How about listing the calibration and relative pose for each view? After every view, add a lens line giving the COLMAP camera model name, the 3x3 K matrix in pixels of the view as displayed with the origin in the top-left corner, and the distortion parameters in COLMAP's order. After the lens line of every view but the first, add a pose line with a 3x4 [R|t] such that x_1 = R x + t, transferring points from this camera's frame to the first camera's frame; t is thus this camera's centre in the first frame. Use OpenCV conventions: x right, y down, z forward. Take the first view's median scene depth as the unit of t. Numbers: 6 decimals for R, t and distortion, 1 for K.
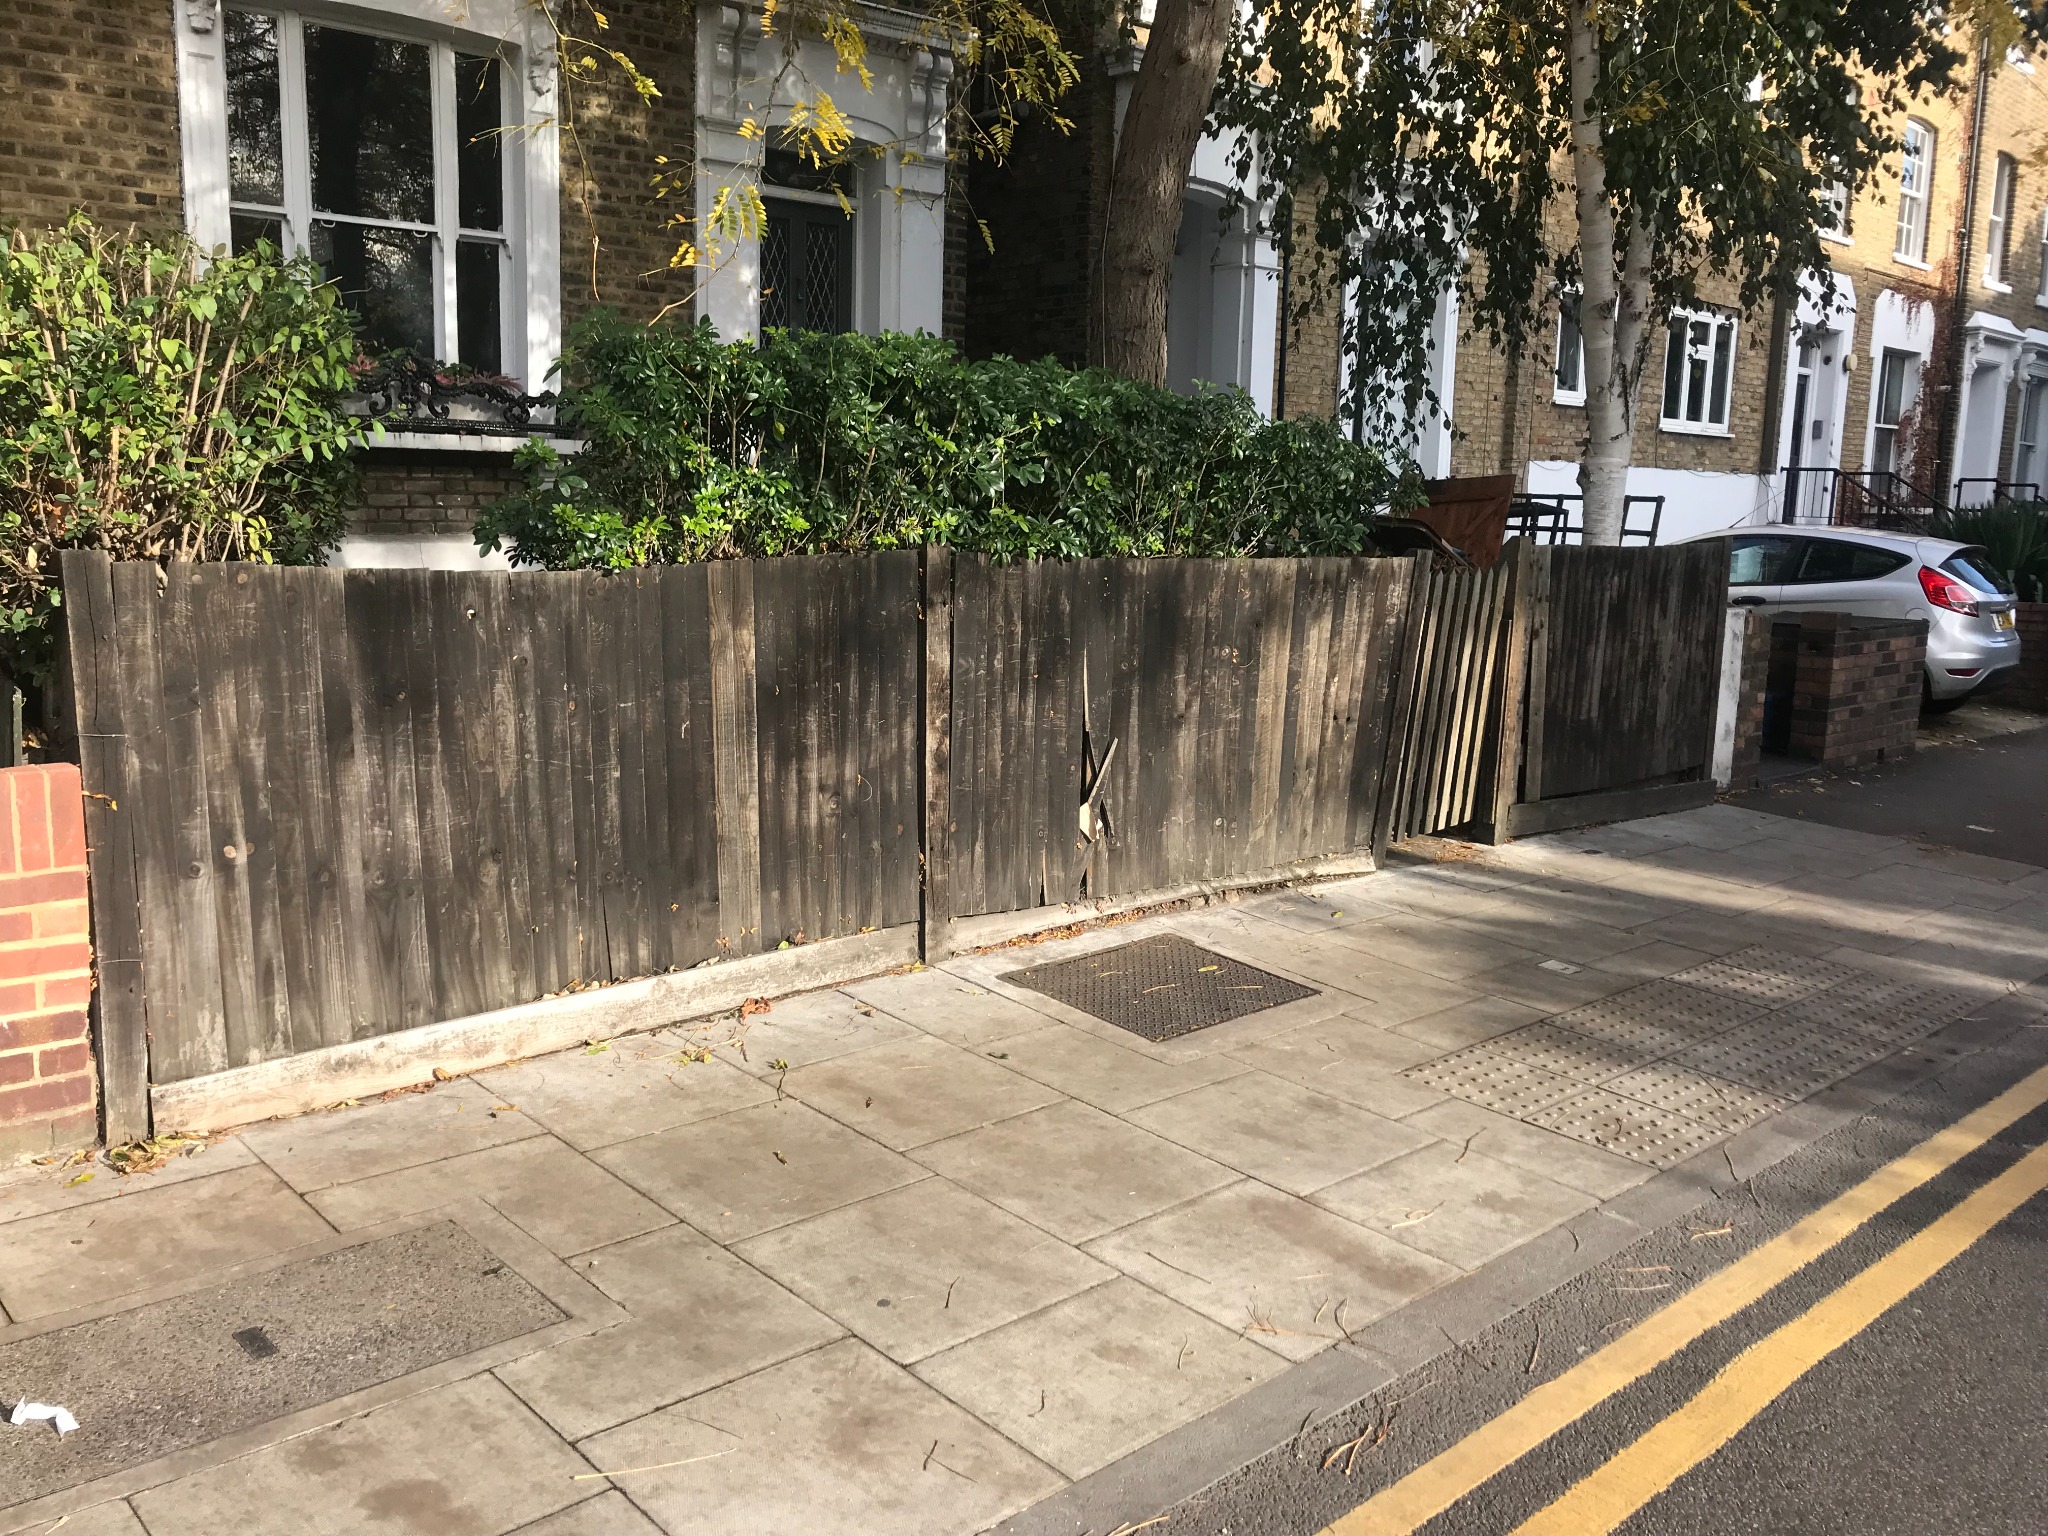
lens RADIAL K [[1677.7, 0, 1019.4], [0, 1677.7, 765.6], [0, 0, 1]] dist [-0.031282, 0.009941]
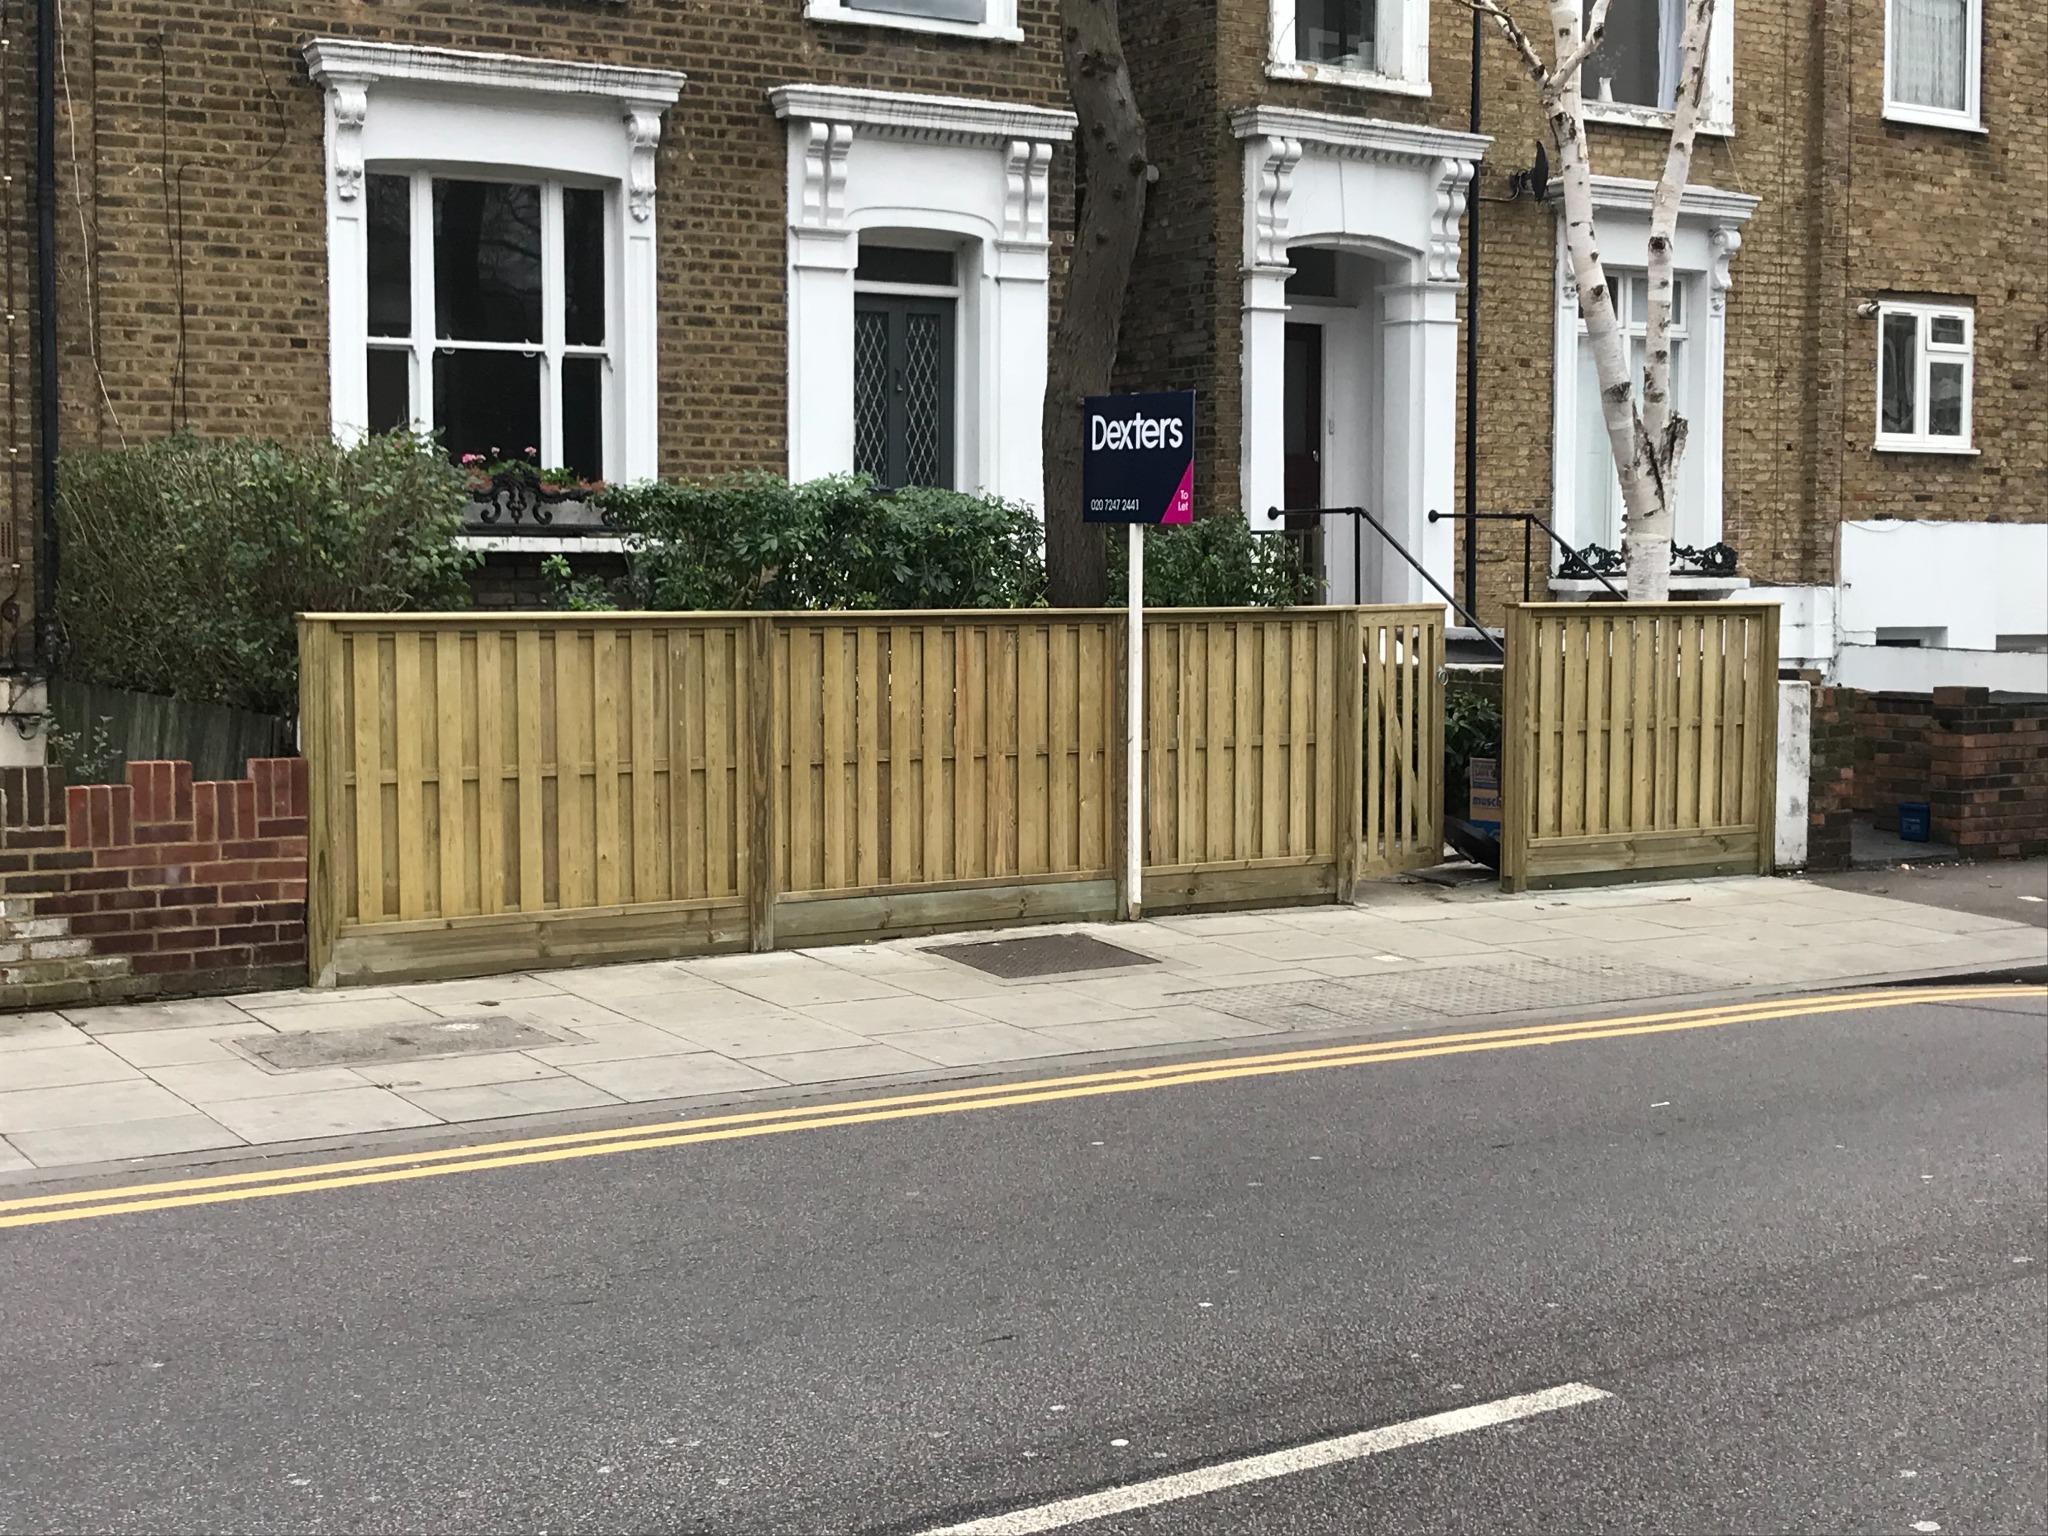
lens RADIAL K [[2674.2, 0, 1025.4], [0, 2674.2, 768.2], [0, 0, 1]] dist [-0.025122, 0.000000]
pose [[0.985045, -0.008517, -0.172084, 0.251857], [-0.006279, 0.996339, -0.085256, 0.094280], [0.172180, 0.085062, 0.981386, -0.619743]]
